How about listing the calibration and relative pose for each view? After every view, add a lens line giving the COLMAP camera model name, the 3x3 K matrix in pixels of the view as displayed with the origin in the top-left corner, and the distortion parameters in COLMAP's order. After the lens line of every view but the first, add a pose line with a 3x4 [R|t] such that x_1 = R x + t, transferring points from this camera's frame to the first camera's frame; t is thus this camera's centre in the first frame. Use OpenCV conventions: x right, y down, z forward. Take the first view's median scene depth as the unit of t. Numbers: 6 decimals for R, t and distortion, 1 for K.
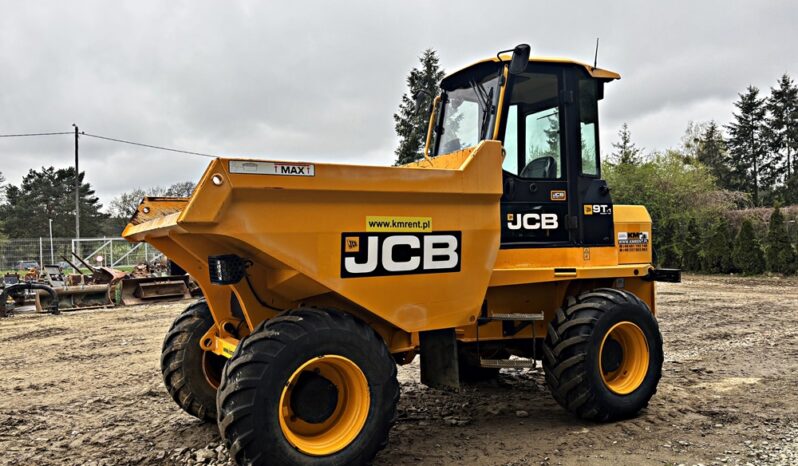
lens RADIAL K [[602.2, 0, 398.8], [0, 602.2, 236.0], [0, 0, 1]] dist [0.075122, -0.086613]
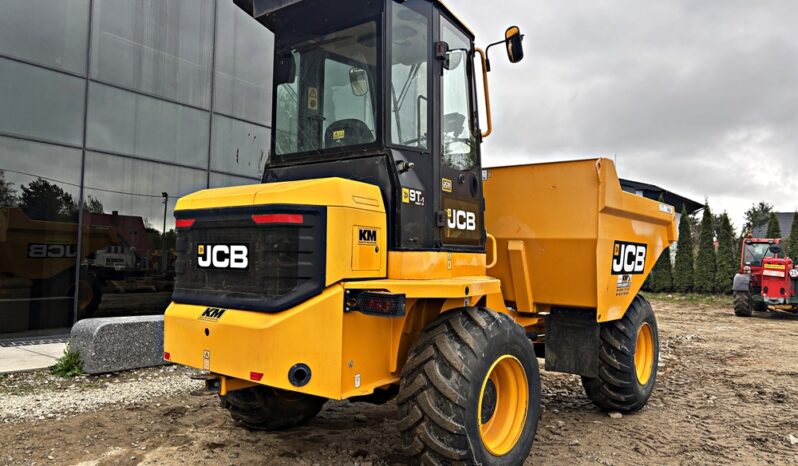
lens RADIAL K [[602.2, 0, 405.1], [0, 602.2, 229.8], [0, 0, 1]] dist [0.075122, -0.086613]
pose [[0.925747, 0.078833, 0.369835, -0.897273], [-0.074101, 0.996885, -0.027009, 0.036244], [-0.370812, -0.002401, 0.928705, -0.075597]]
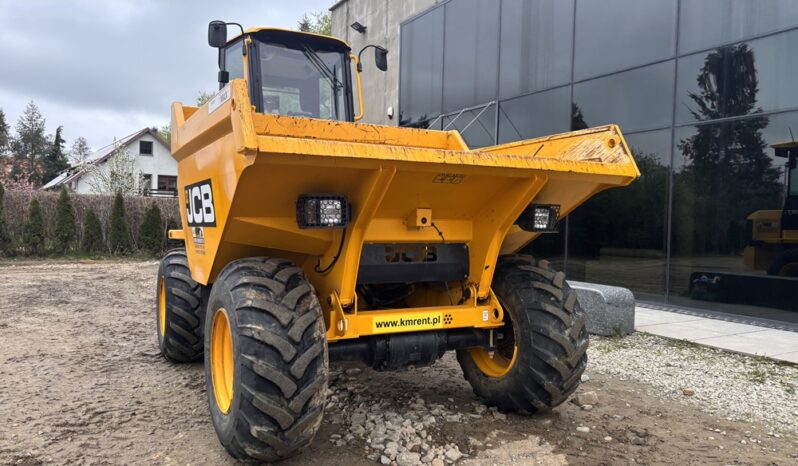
lens RADIAL K [[602.2, 0, 391.7], [0, 602.2, 232.5], [0, 0, 1]] dist [0.075122, -0.086613]
pose [[-0.041872, 0.047231, -0.998006, 0.919217], [0.026828, 0.998575, 0.046132, 0.033765], [0.998763, -0.024843, -0.043080, 1.257167]]
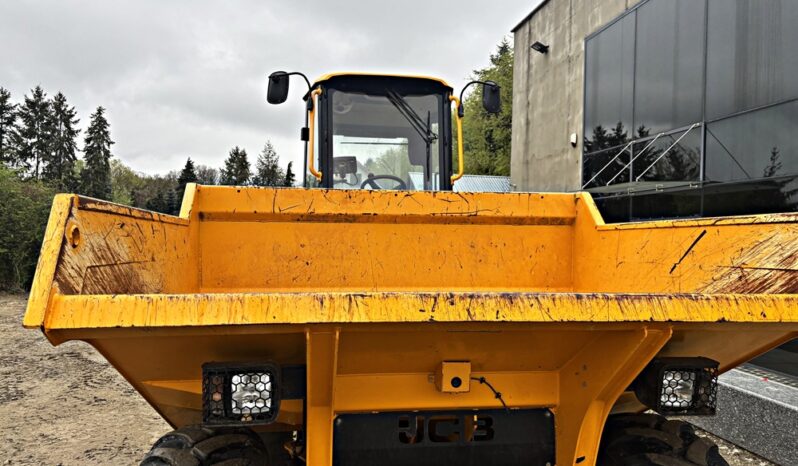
lens RADIAL K [[602.2, 0, 398.9], [0, 602.2, 229.9], [0, 0, 1]] dist [0.075122, -0.086613]
pose [[-0.370059, 0.010976, -0.928944, 0.544995], [0.035393, 0.999371, -0.002292, -0.075787], [0.928334, -0.033727, -0.370214, 1.421017]]
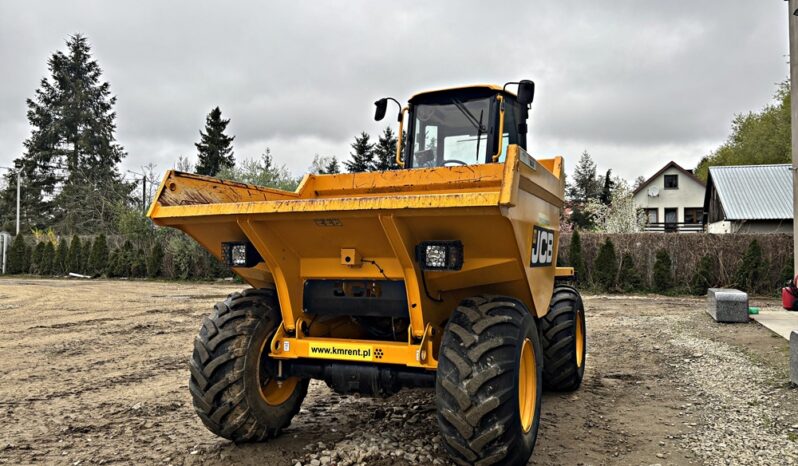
lens RADIAL K [[602.2, 0, 390.8], [0, 602.2, 229.0], [0, 0, 1]] dist [0.075122, -0.086613]
pose [[-0.806018, 0.010440, -0.591799, 0.558191], [0.052308, 0.997189, -0.053651, 0.064749], [0.589575, -0.074199, -0.804298, 2.100084]]
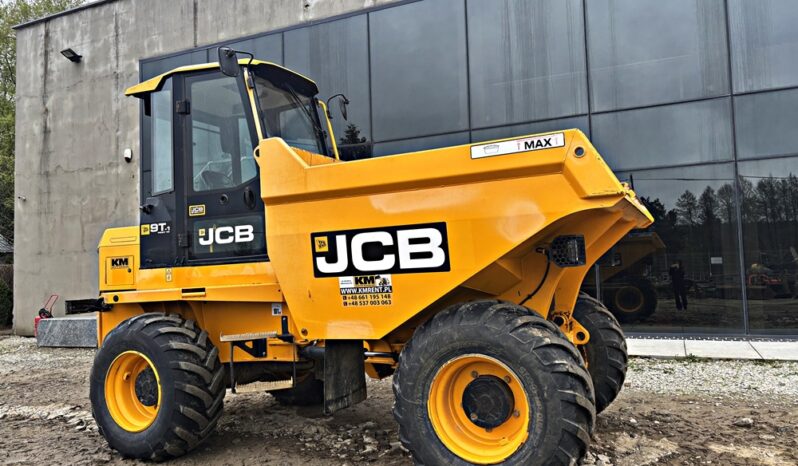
lens RADIAL K [[602.2, 0, 397.9], [0, 602.2, 228.8], [0, 0, 1]] dist [0.075122, -0.086613]
pose [[0.555505, -0.046496, -0.830212, 0.732262], [0.055783, 0.998270, -0.018583, 0.012282], [0.829640, -0.035989, 0.557138, 0.477641]]
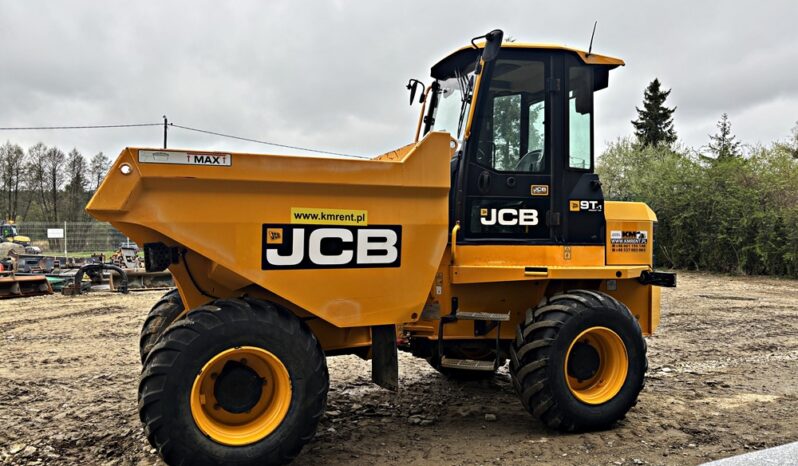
lens RADIAL K [[602.2, 0, 397.6], [0, 602.2, 235.9], [0, 0, 1]] dist [0.075122, -0.086613]
pose [[0.989380, 0.027151, -0.142797, 0.230862], [-0.025220, 0.999565, 0.015315, -0.005834], [0.143150, -0.011551, 0.989634, 0.042203]]
